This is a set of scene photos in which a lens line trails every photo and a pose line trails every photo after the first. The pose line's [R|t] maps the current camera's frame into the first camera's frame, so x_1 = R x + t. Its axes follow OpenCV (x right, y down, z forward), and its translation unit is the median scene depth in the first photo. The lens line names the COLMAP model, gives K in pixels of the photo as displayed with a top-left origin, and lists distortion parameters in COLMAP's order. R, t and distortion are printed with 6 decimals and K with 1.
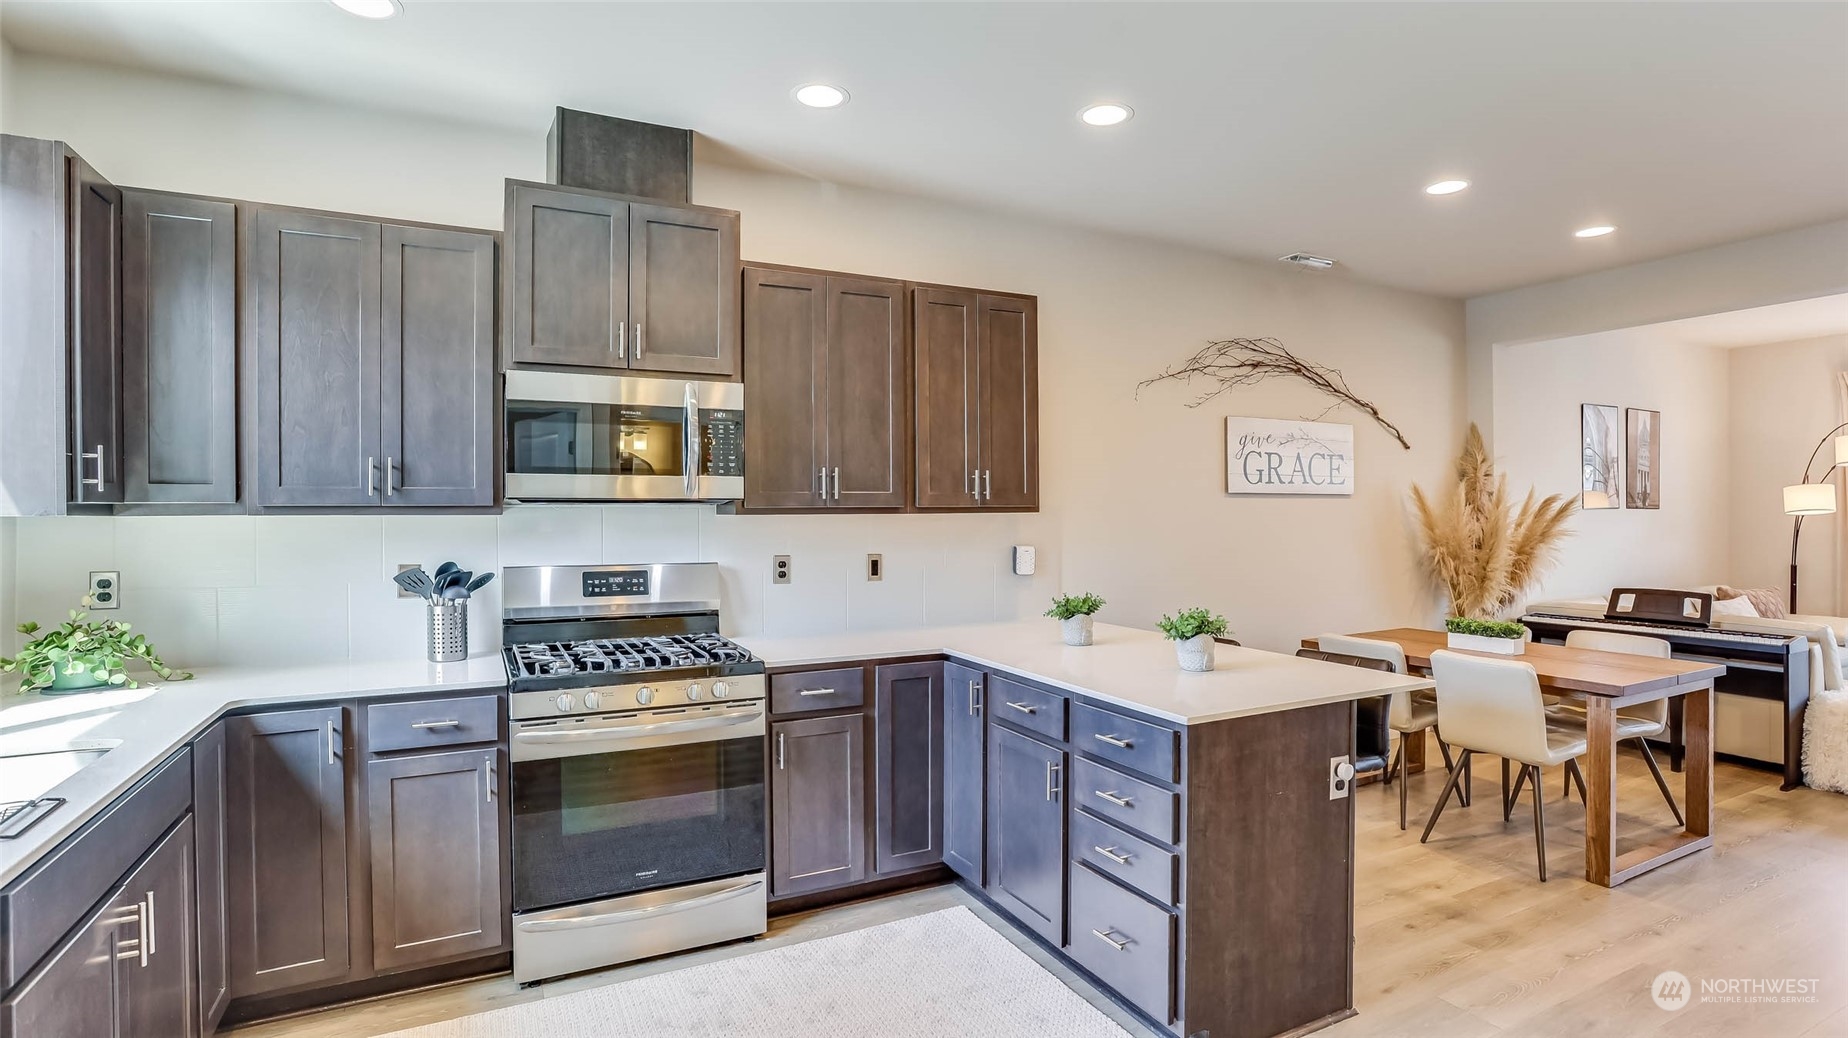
lens RADIAL K [[915.8, 0, 915.1], [0, 915.8, 510.6], [0, 0, 1]] dist [-0.017811, 0.004348]
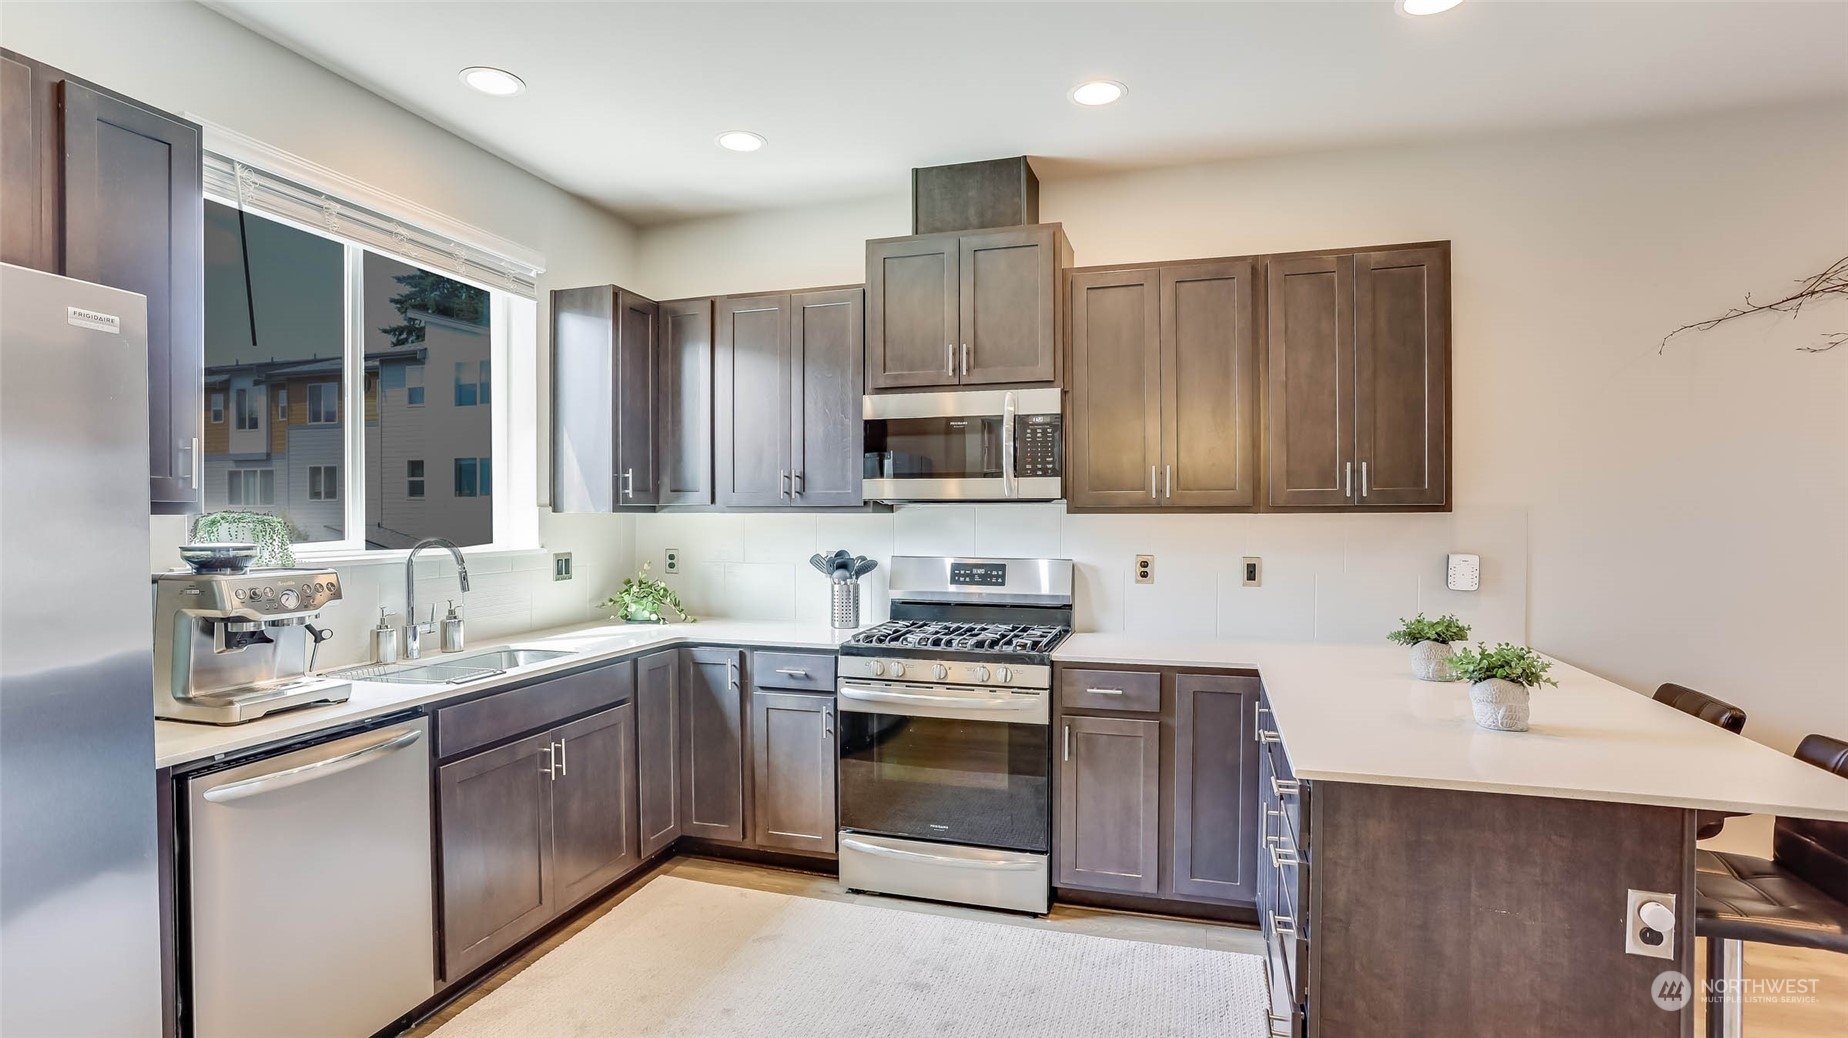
lens RADIAL K [[908.5, 0, 922.1], [0, 908.5, 517.6], [0, 0, 1]] dist [-0.014910, 0.004893]
pose [[0.728472, 0.006335, -0.685046, 0.437733], [-0.000197, 0.999959, 0.009037, -0.000429], [0.685075, -0.006449, 0.728444, 0.148239]]
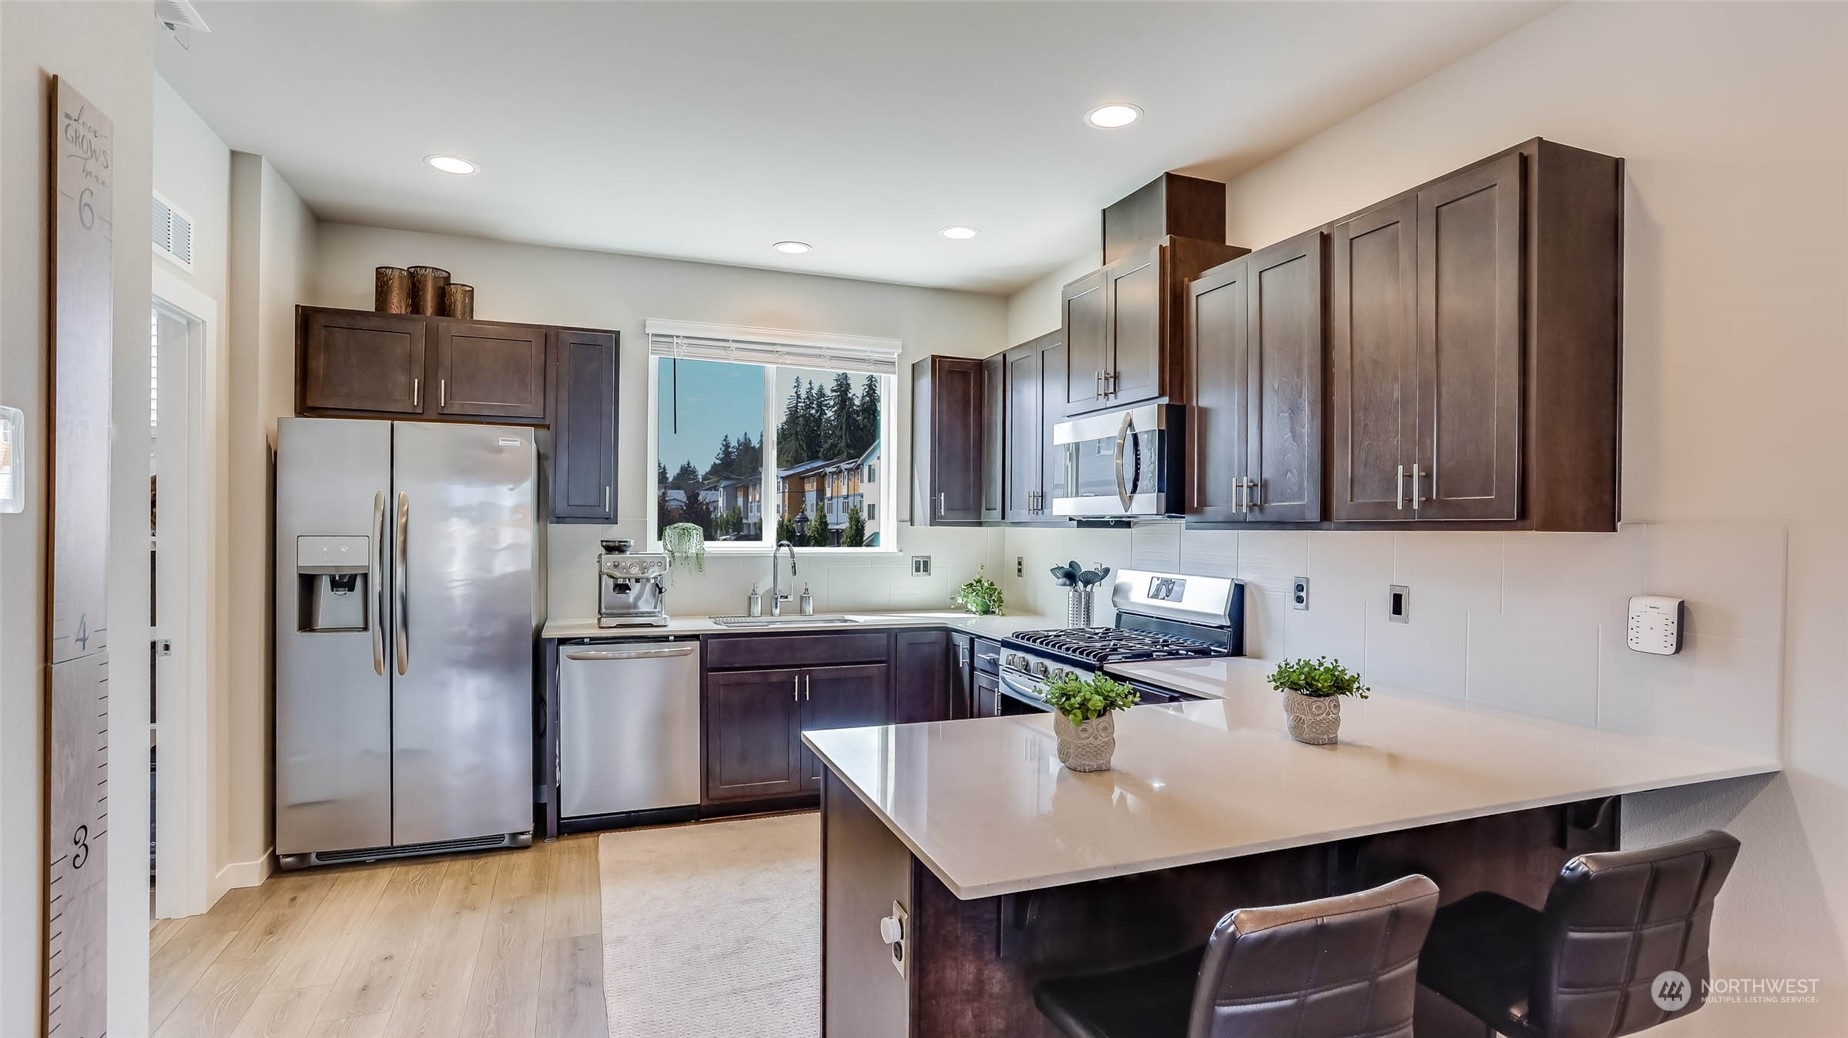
lens RADIAL K [[908.5, 0, 928.8], [0, 908.5, 533.7], [0, 0, 1]] dist [-0.014910, 0.004893]
pose [[-0.087878, 0.009852, -0.996083, 0.925355], [-0.005390, 0.999932, 0.010365, 0.000421], [0.996117, 0.006280, -0.087819, 0.896563]]
